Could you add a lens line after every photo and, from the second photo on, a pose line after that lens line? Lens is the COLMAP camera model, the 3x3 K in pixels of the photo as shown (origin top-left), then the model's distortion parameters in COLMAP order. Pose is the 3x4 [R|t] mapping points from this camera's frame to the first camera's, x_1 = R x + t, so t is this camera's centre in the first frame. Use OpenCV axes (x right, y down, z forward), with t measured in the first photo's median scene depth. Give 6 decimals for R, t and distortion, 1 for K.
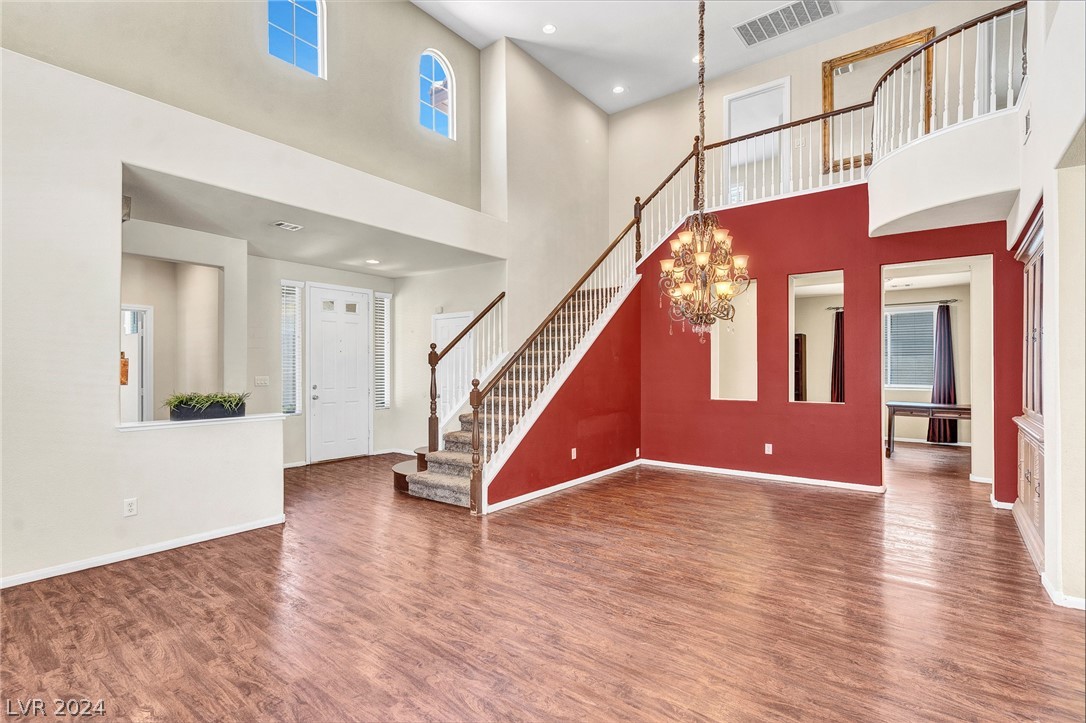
lens RADIAL K [[514.8, 0, 536.2], [0, 514.8, 371.4], [0, 0, 1]] dist [0.001651, -0.000175]
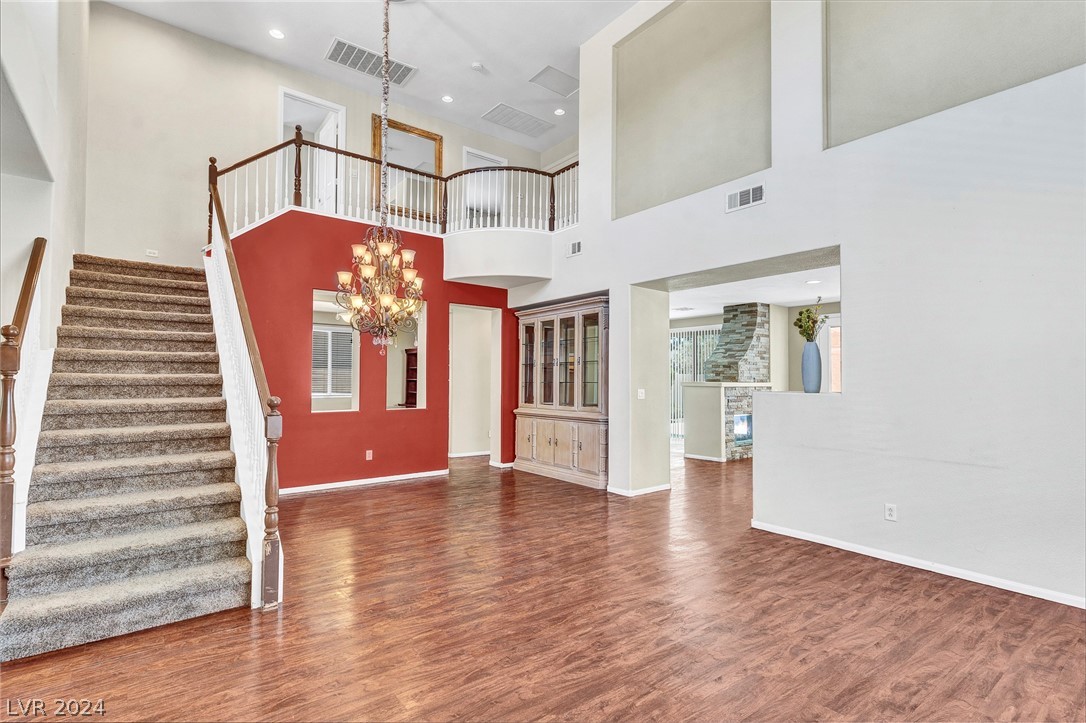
lens RADIAL K [[514.8, 0, 542.5], [0, 514.8, 371.1], [0, 0, 1]] dist [0.001651, -0.000175]
pose [[0.248972, 0.018265, 0.968338, -0.621814], [-0.000960, 0.999826, -0.018612, -0.005223], [-0.968510, 0.003705, 0.248946, 0.480419]]
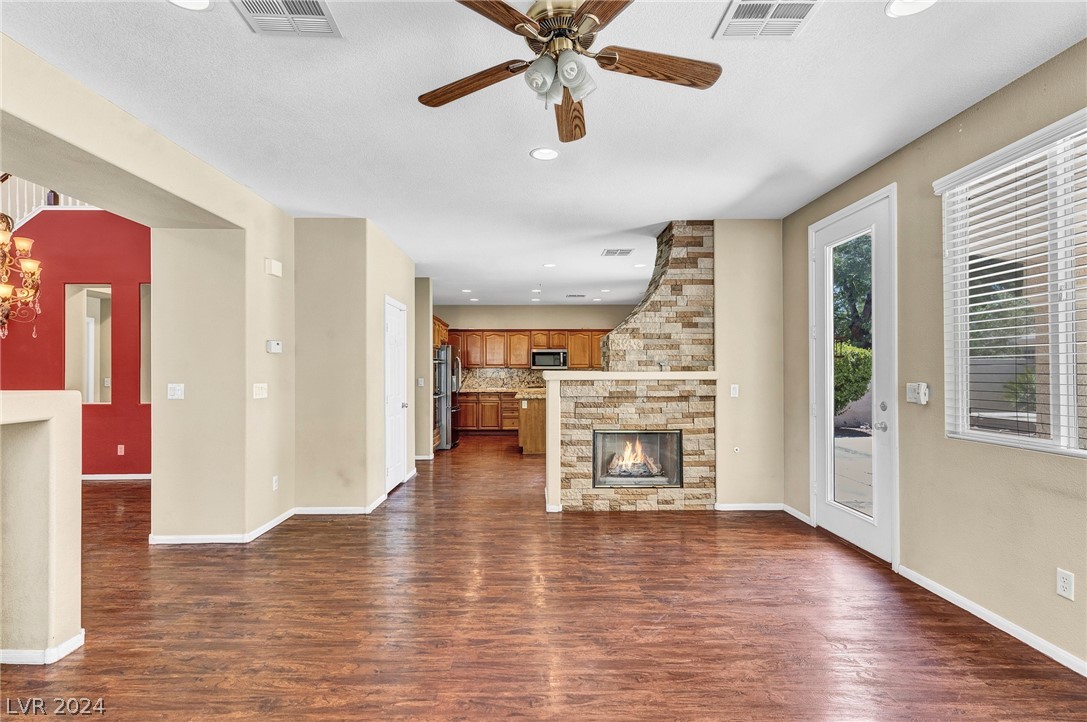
lens RADIAL K [[515.3, 0, 537.3], [0, 515.3, 365.5], [0, 0, 1]] dist [0.001651, -0.000175]
pose [[0.772436, 0.001262, 0.635091, 0.548652], [0.006778, 0.999925, -0.010230, -0.002696], [-0.635057, 0.012206, 0.772369, -0.408909]]
